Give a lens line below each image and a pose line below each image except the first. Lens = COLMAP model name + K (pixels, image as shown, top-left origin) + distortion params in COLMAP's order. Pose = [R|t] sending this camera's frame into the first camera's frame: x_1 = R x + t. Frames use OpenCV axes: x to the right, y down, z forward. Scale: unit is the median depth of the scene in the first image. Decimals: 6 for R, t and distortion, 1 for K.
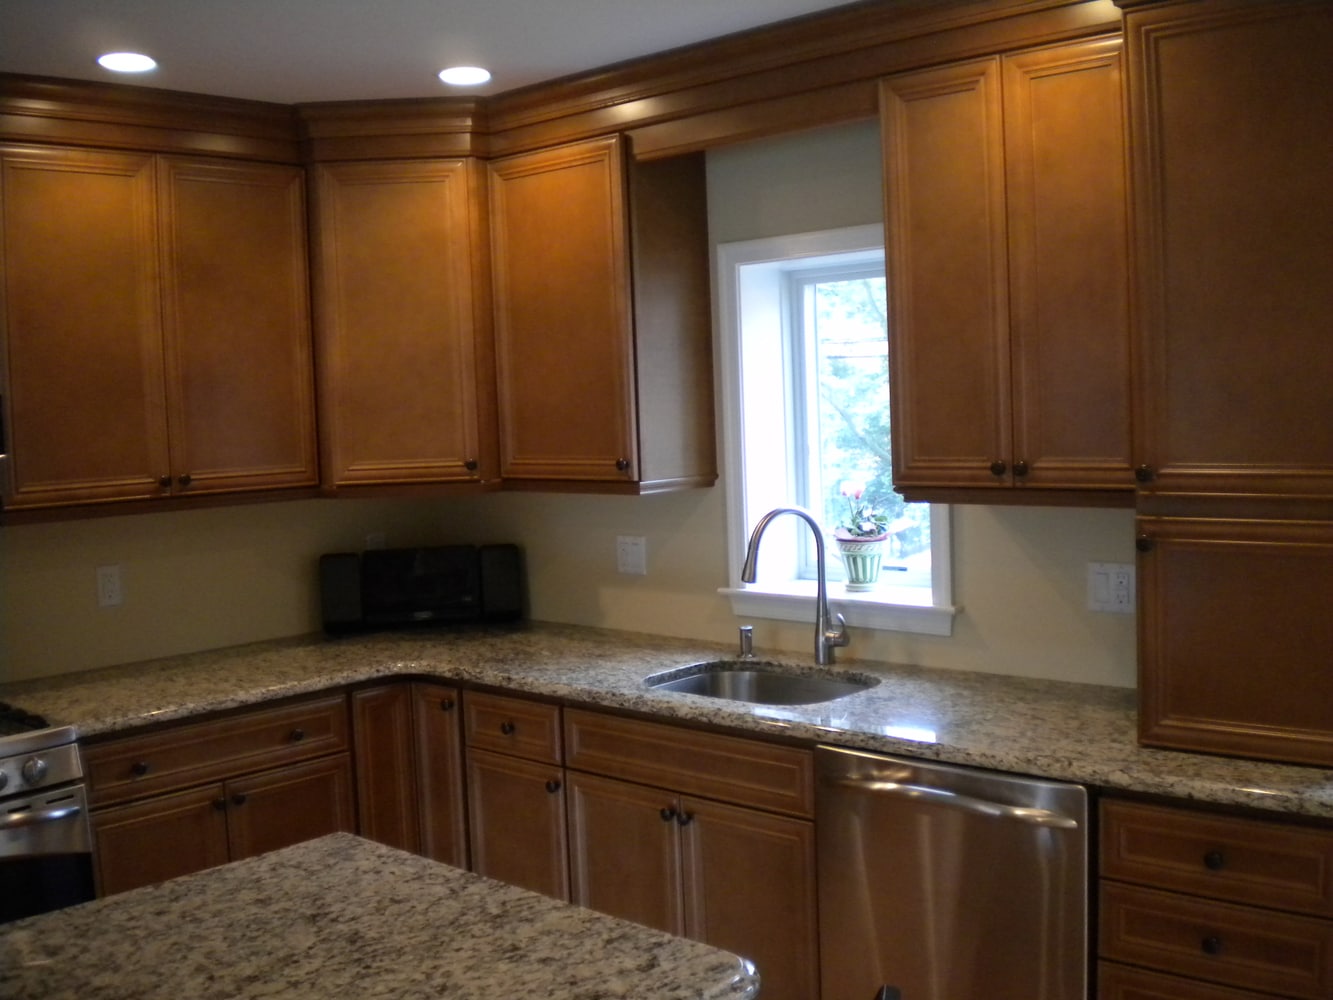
lens RADIAL K [[1417.1, 0, 670.3], [0, 1417.1, 499.6], [0, 0, 1]] dist [-0.065689, -0.153765]
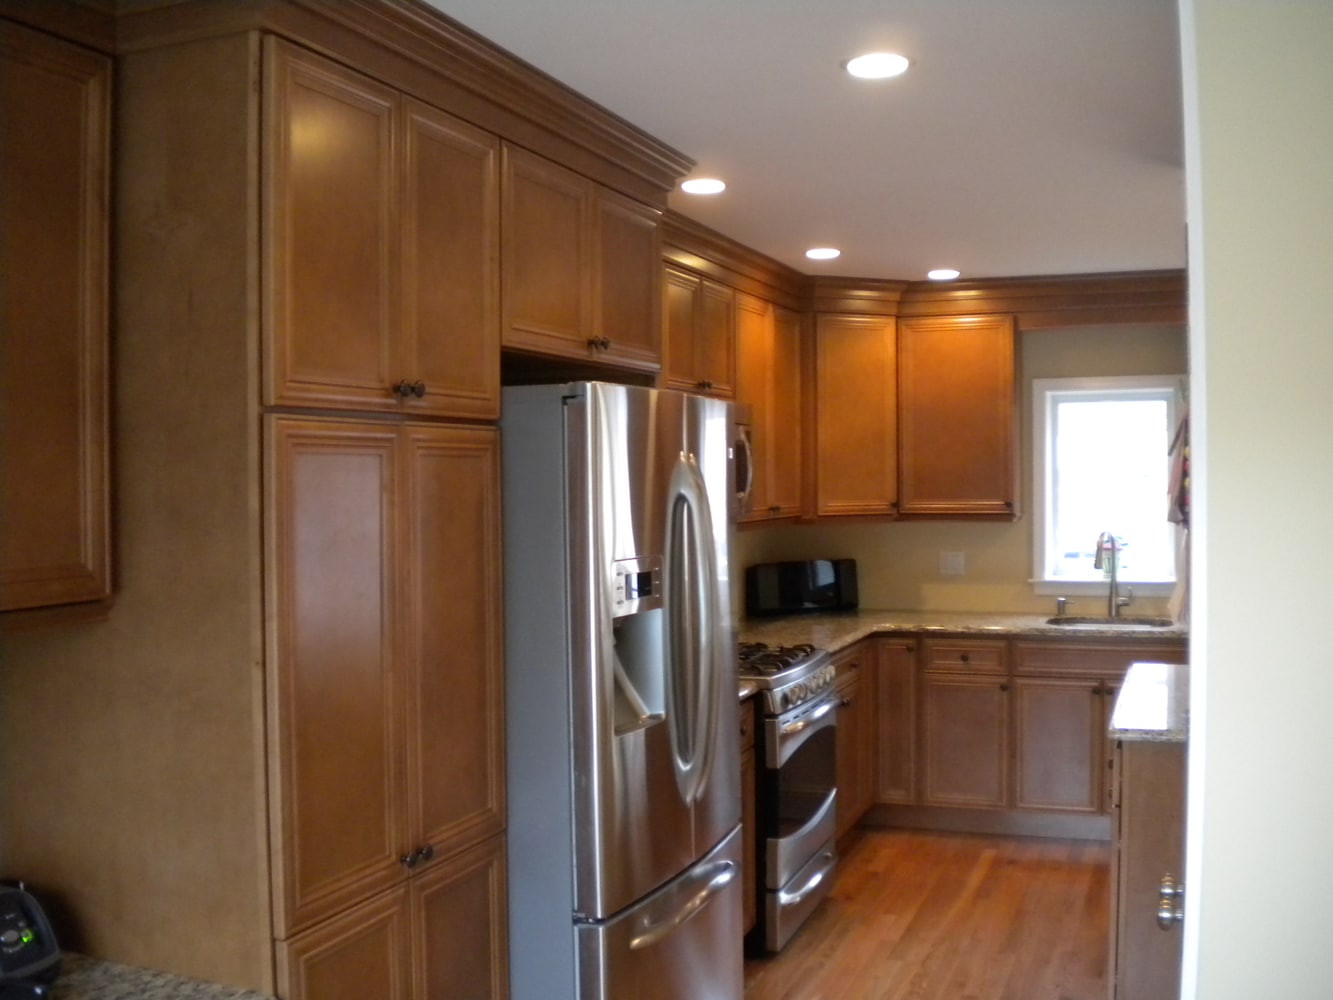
lens RADIAL K [[1417.1, 0, 670.3], [0, 1417.1, 499.6], [0, 0, 1]] dist [-0.065689, -0.153765]
pose [[0.927028, 0.019669, 0.374476, -1.085058], [0.004269, 0.998005, -0.062989, 0.078227], [-0.374968, 0.059992, 0.925095, -0.444604]]
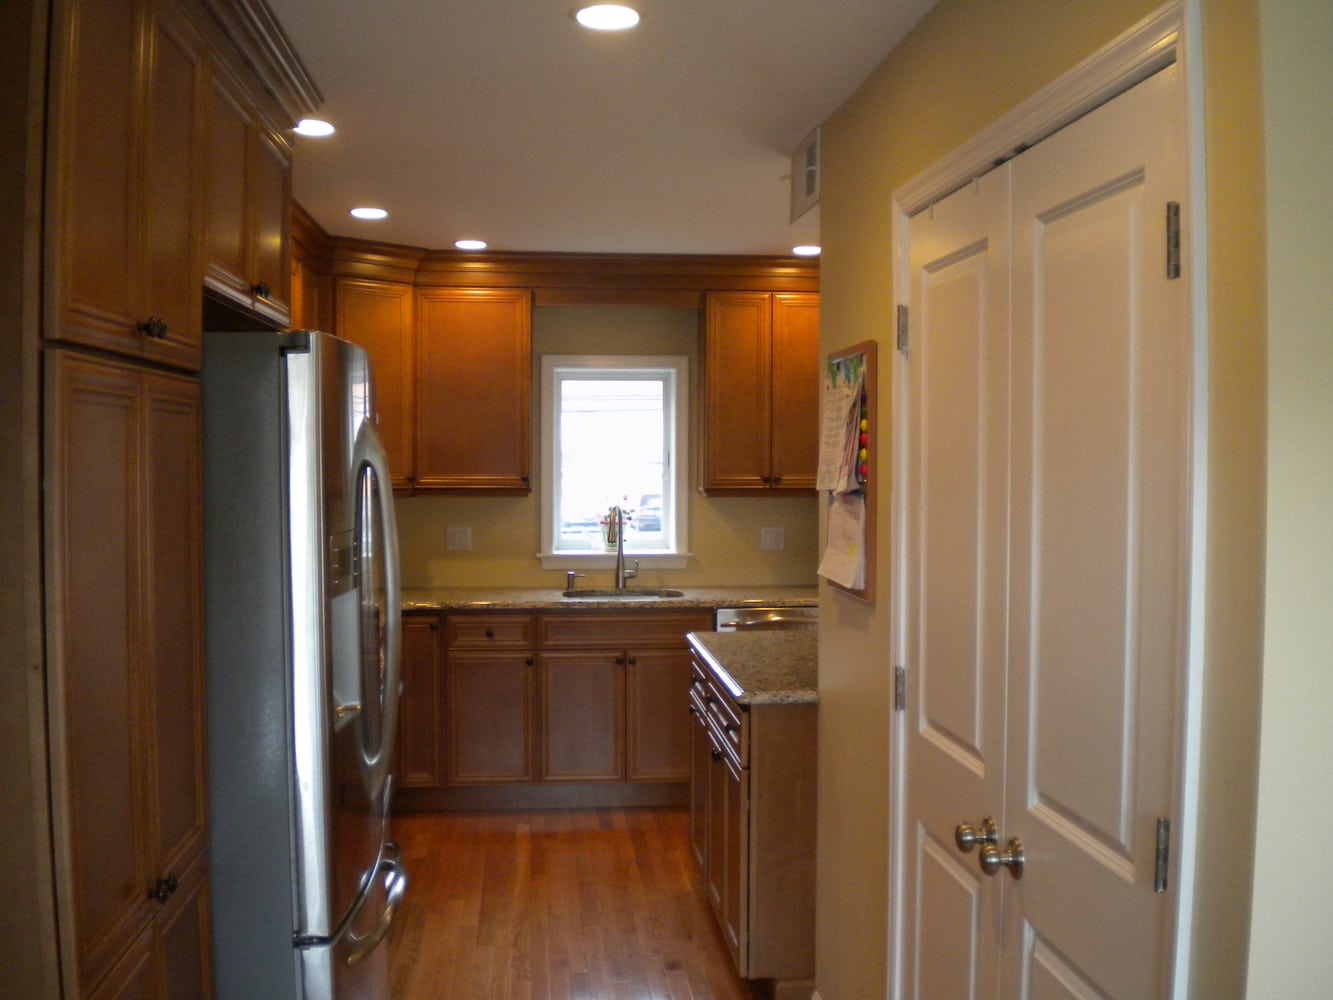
lens RADIAL K [[1417.1, 0, 670.3], [0, 1417.1, 499.6], [0, 0, 1]] dist [-0.065689, -0.153765]
pose [[0.665430, 0.012850, 0.746350, -1.233706], [0.026837, 0.998794, -0.041123, 0.078019], [-0.745978, 0.047394, 0.664282, -0.282433]]
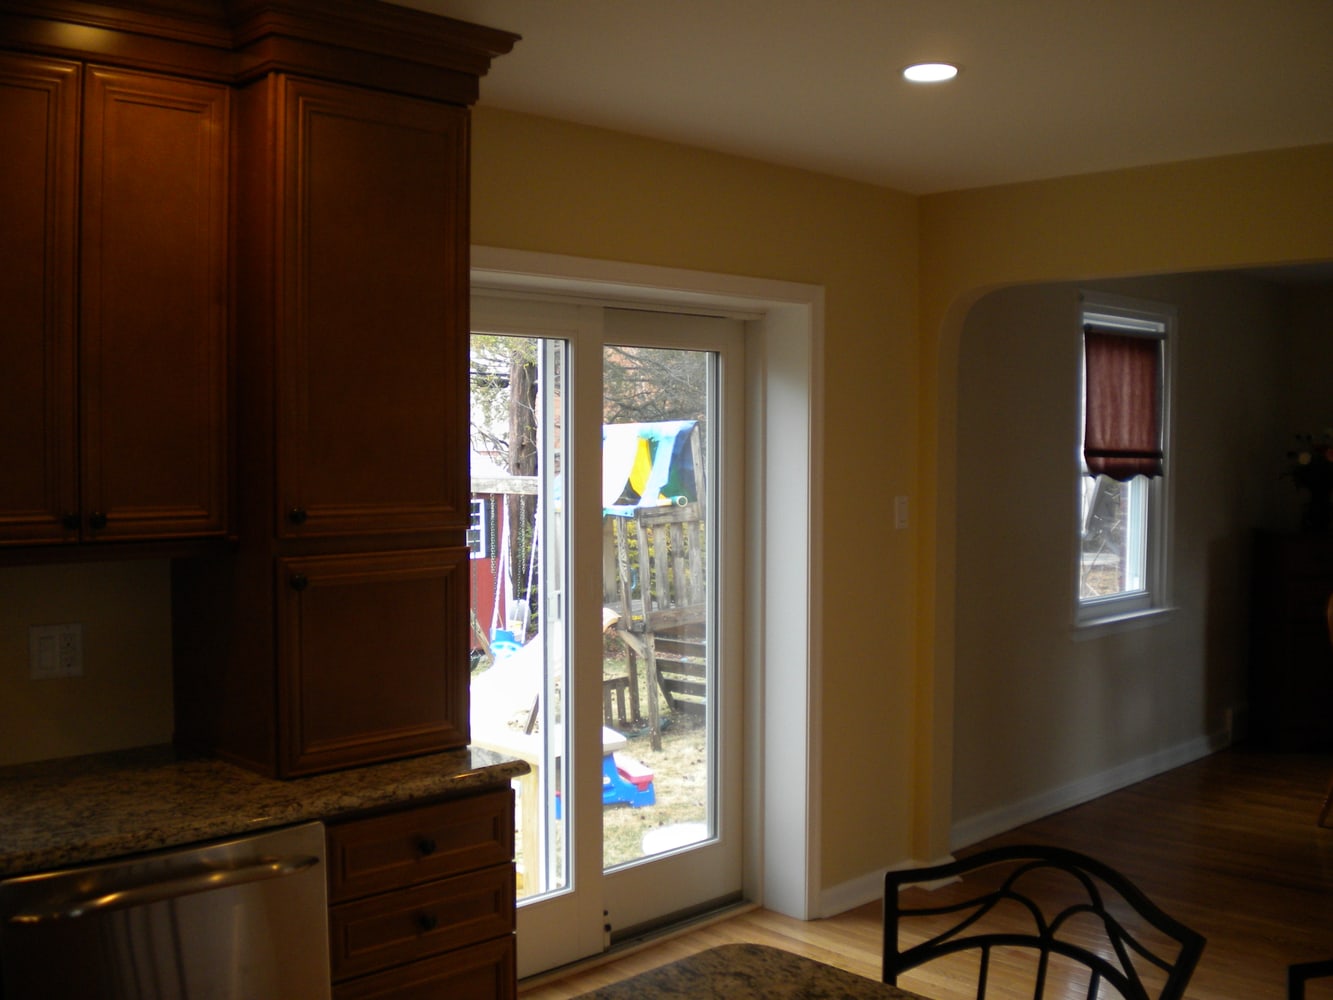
lens RADIAL K [[1417.1, 0, 670.3], [0, 1417.1, 499.6], [0, 0, 1]] dist [-0.065689, -0.153765]
pose [[0.070320, 0.001721, 0.997523, -0.499996], [0.070165, 0.997513, -0.006668, -0.002889], [-0.995054, 0.070460, 0.070025, 0.464974]]
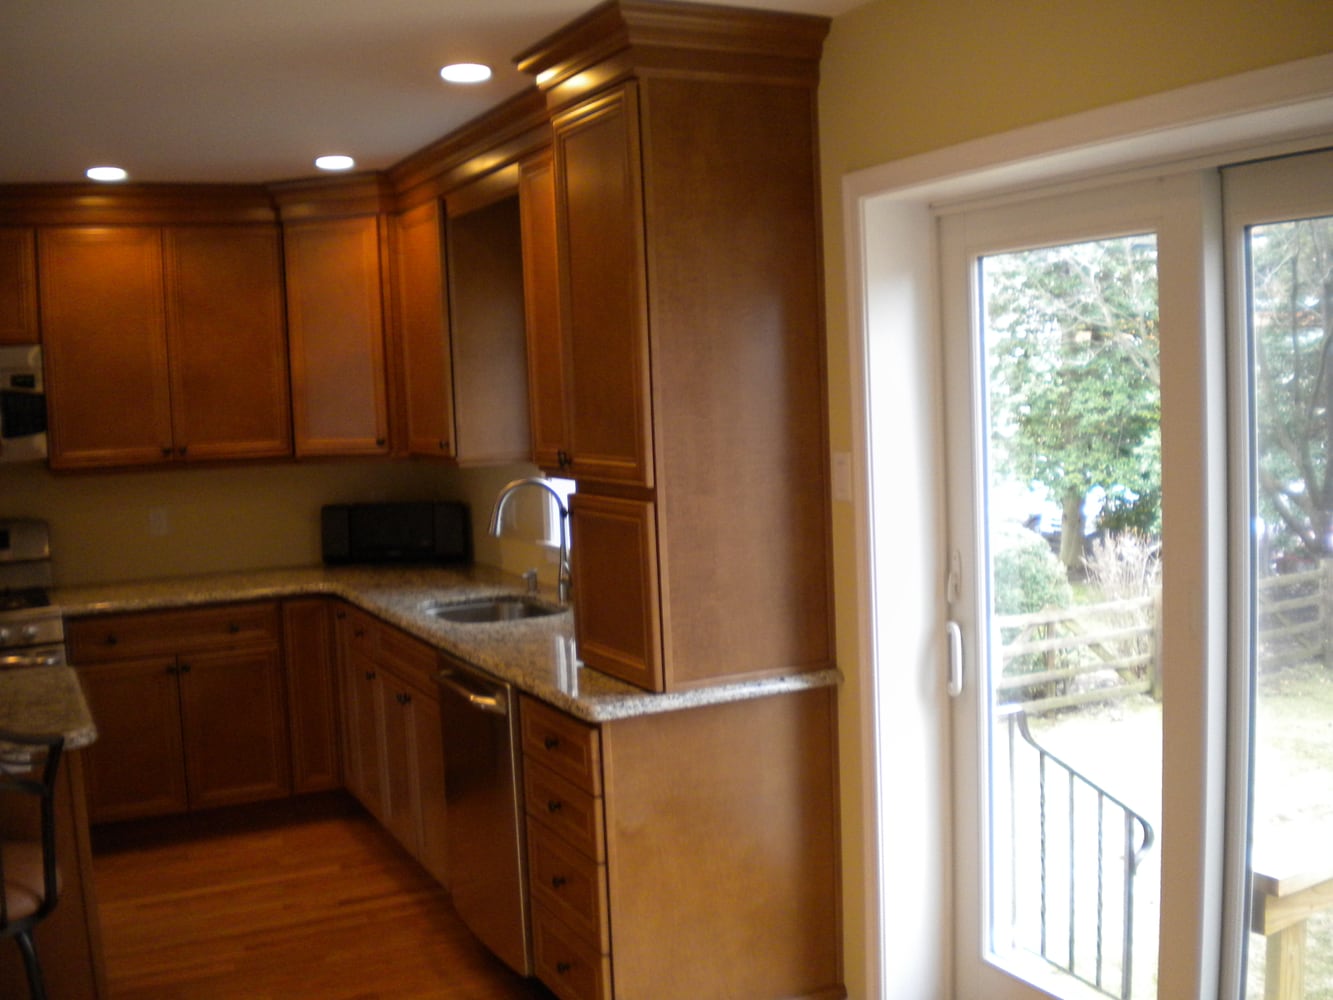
lens RADIAL K [[1417.1, 0, 670.3], [0, 1417.1, 499.6], [0, 0, 1]] dist [-0.065689, -0.153765]
pose [[0.930801, 0.031477, -0.364169, 0.673428], [-0.021457, 0.999272, 0.031529, -0.019623], [0.364897, -0.021533, 0.930799, -0.175527]]
